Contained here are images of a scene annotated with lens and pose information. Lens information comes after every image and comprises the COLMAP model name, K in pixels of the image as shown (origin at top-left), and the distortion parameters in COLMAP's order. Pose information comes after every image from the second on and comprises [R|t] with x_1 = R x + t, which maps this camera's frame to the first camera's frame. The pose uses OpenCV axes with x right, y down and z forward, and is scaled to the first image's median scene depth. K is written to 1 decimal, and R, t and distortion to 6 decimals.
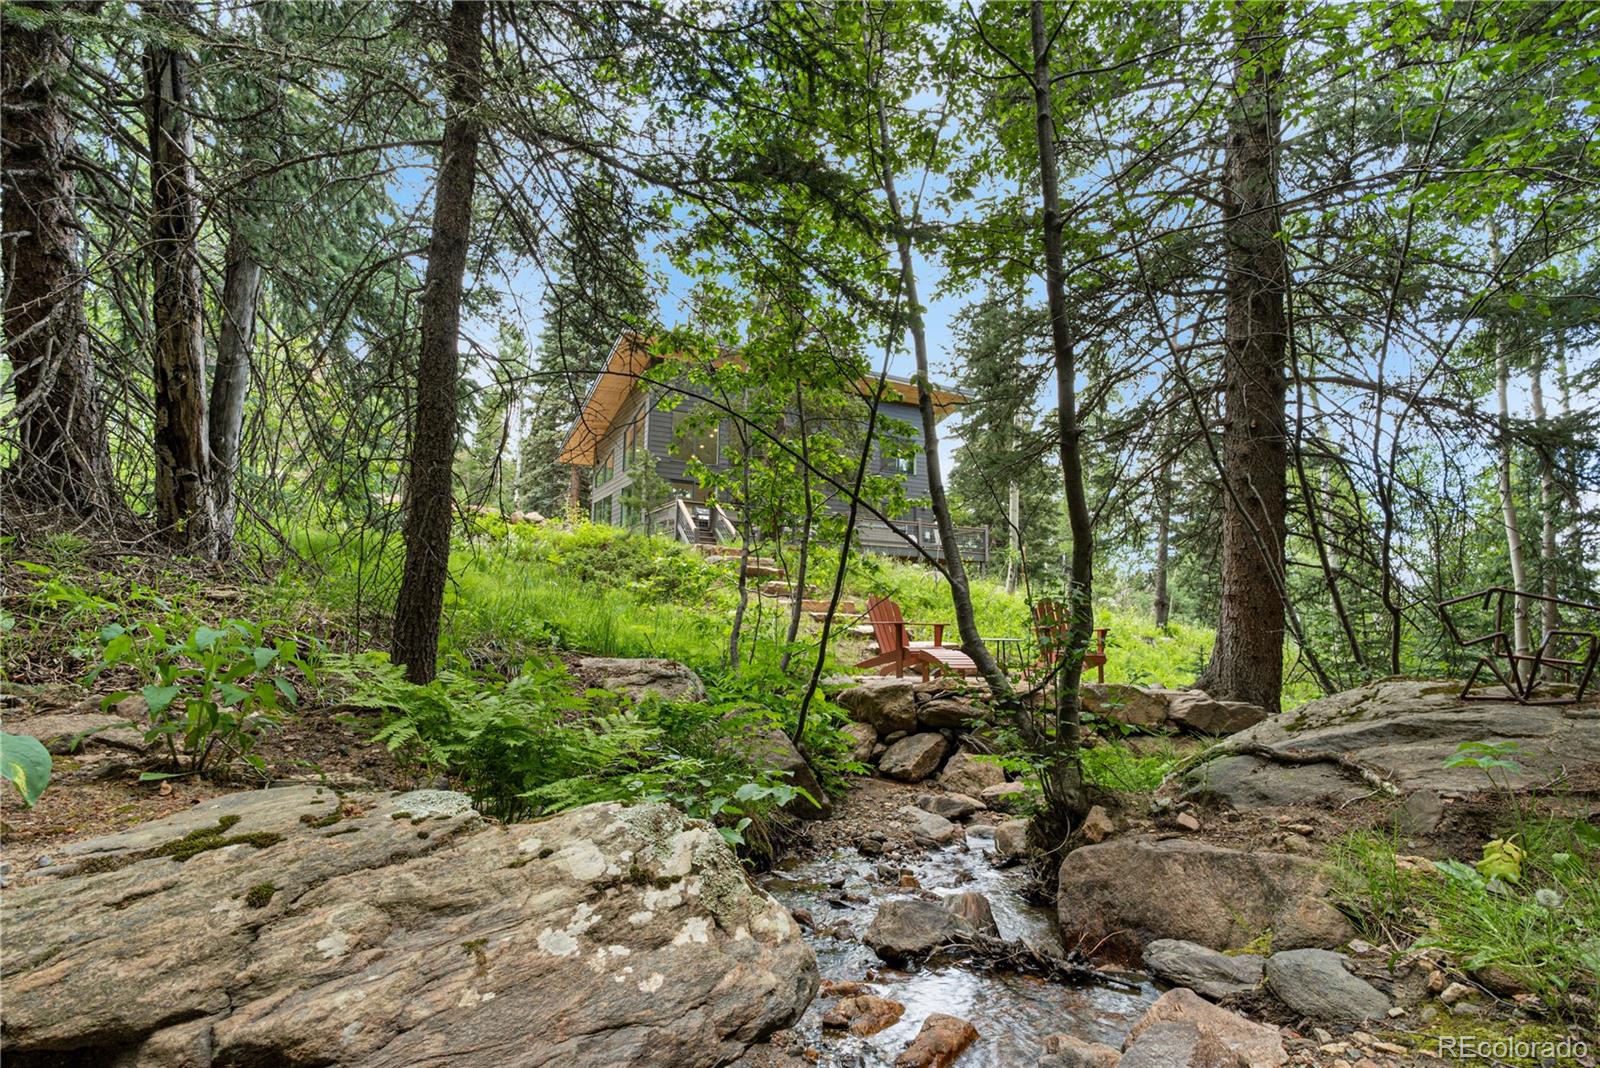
lens RADIAL K [[814.5, 0, 801.7], [0, 814.5, 531.3], [0, 0, 1]] dist [0.004506, 0.001318]
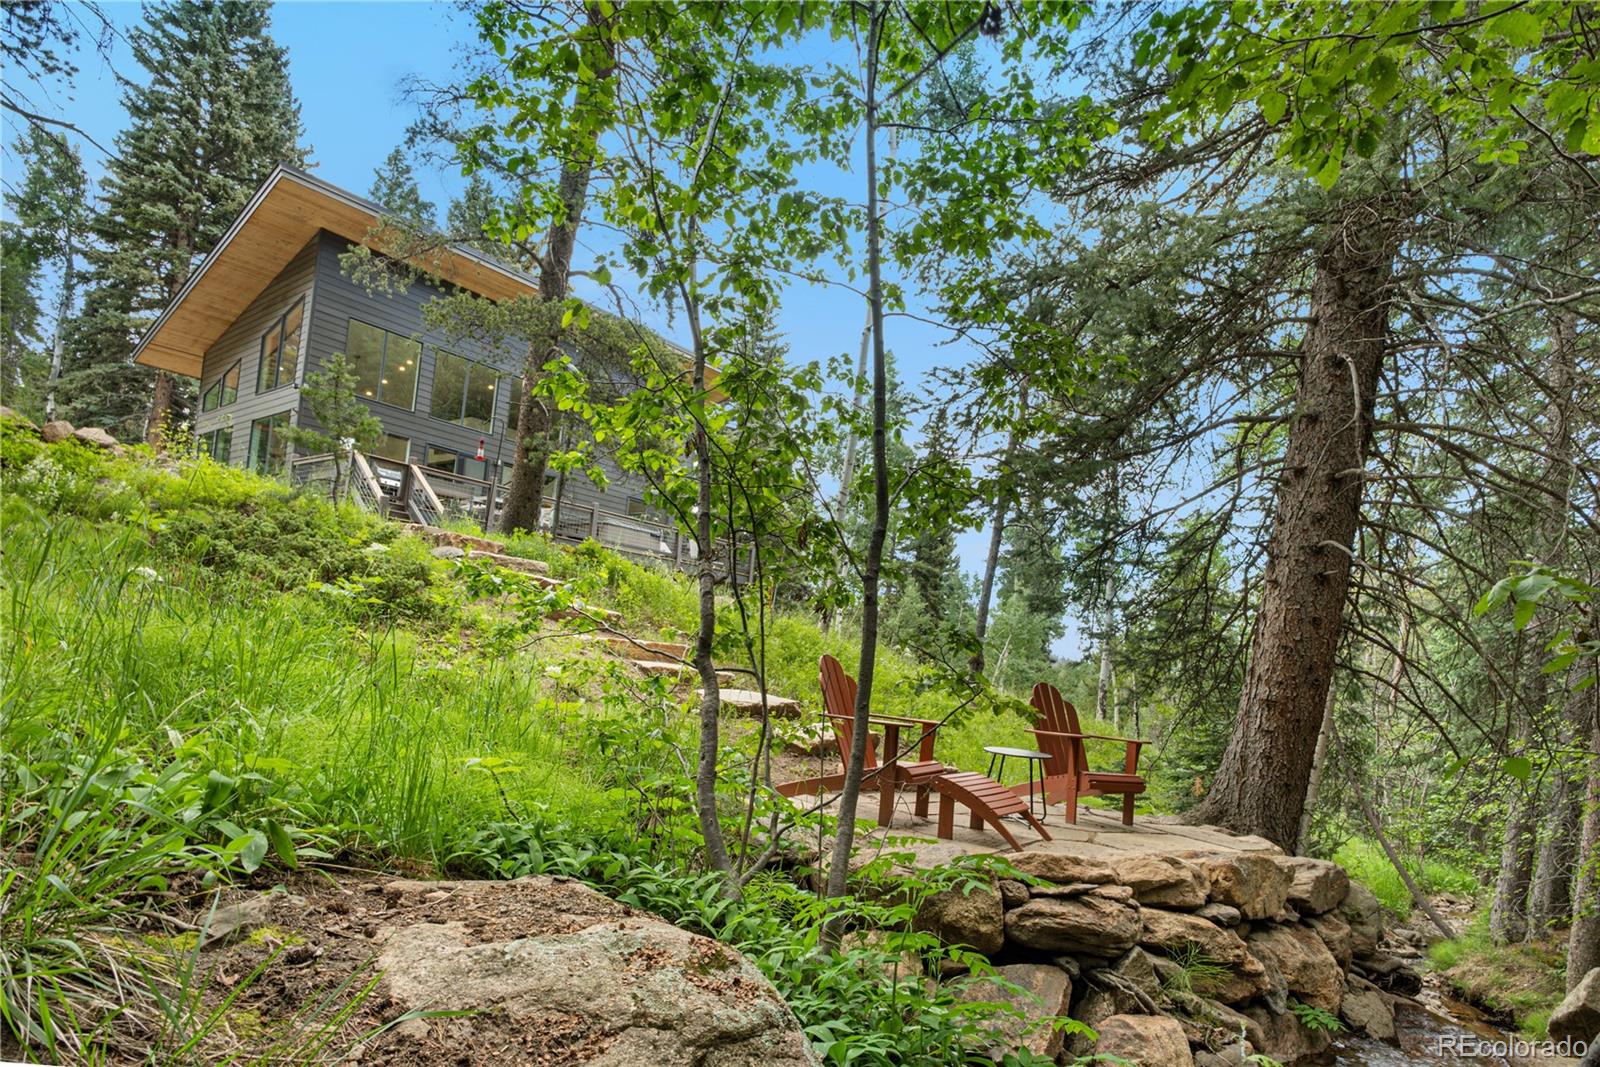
lens RADIAL K [[814.5, 0, 772.6], [0, 814.5, 619.0], [0, 0, 1]] dist [0.004506, 0.001318]
pose [[0.916911, 0.088044, 0.389260, -0.082240], [-0.128351, 0.988599, 0.078730, 0.001913], [-0.377890, -0.122151, 0.917757, 0.218798]]
